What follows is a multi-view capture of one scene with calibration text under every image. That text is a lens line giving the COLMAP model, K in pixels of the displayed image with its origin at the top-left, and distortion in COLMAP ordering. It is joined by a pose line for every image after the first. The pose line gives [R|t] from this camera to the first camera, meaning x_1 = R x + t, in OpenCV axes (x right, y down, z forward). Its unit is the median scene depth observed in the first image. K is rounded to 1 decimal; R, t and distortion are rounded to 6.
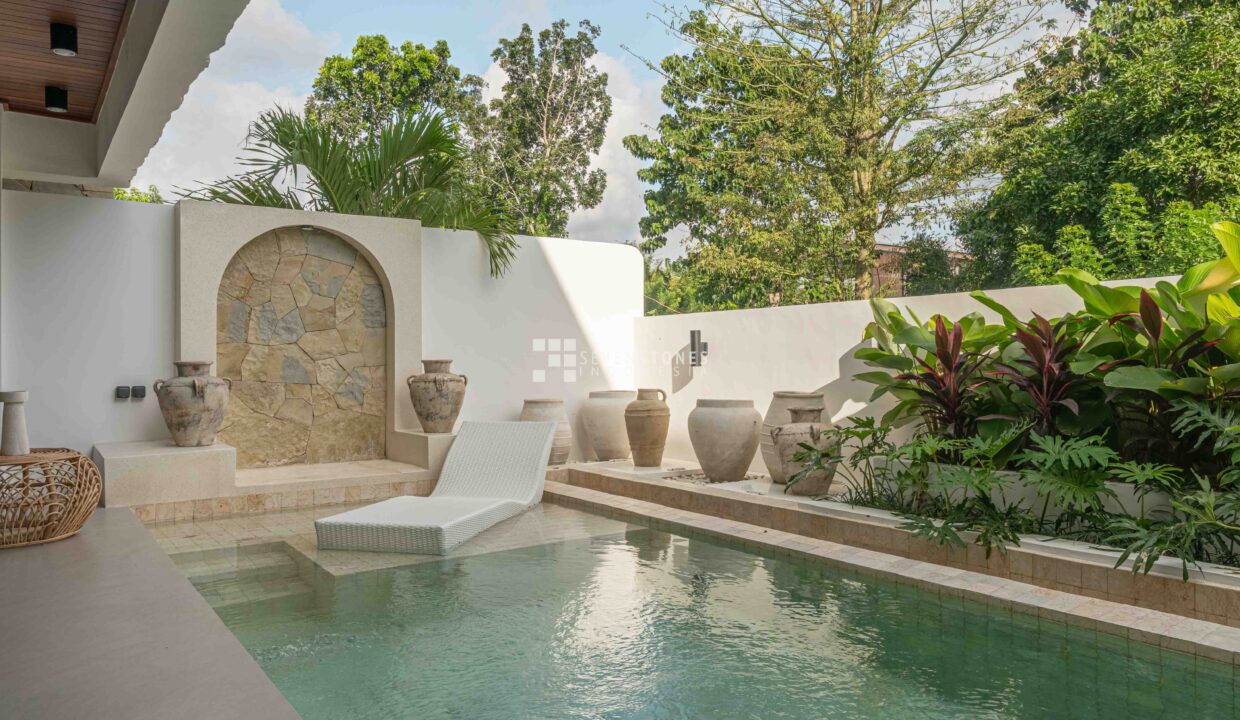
lens RADIAL K [[846.3, 0, 616.6], [0, 846.3, 375.9], [0, 0, 1]] dist [-0.004397, -0.001853]
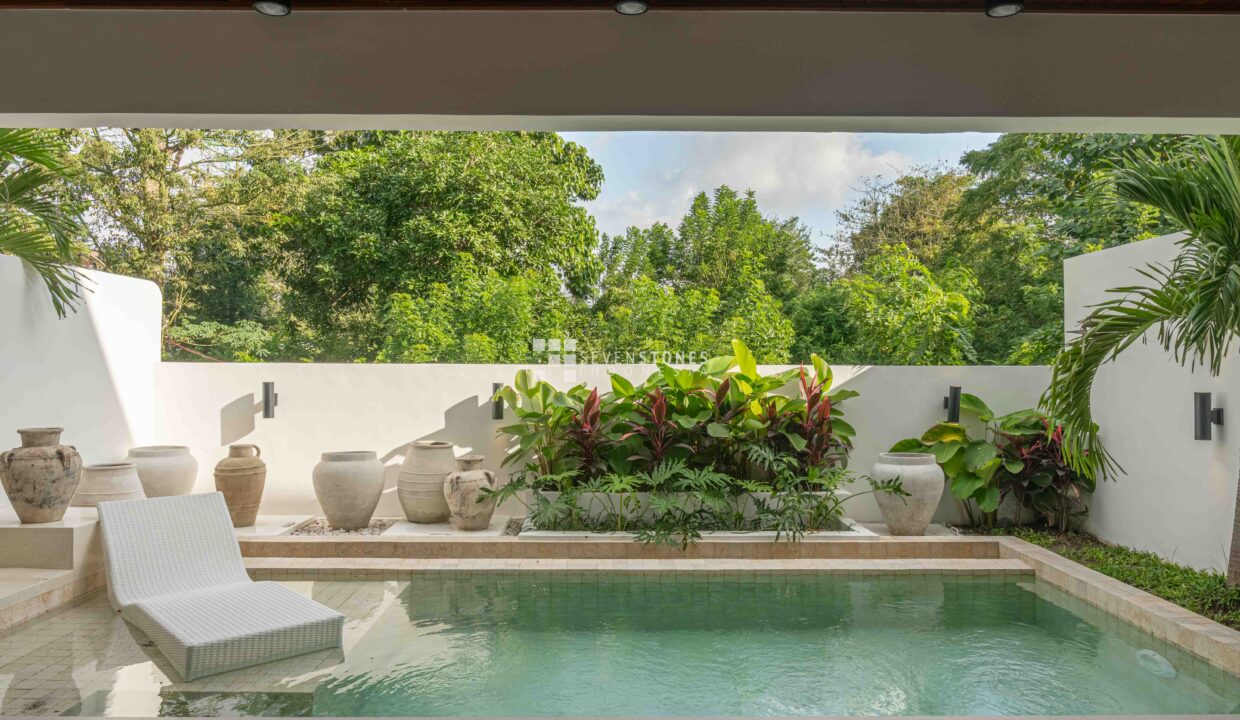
lens RADIAL K [[846.3, 0, 616.6], [0, 846.3, 375.9], [0, 0, 1]] dist [-0.004397, -0.001853]
pose [[0.574757, -0.001497, 0.818323, -0.550194], [0.006601, 0.999974, -0.002807, -0.063056], [-0.818298, 0.007015, 0.574752, 0.112374]]
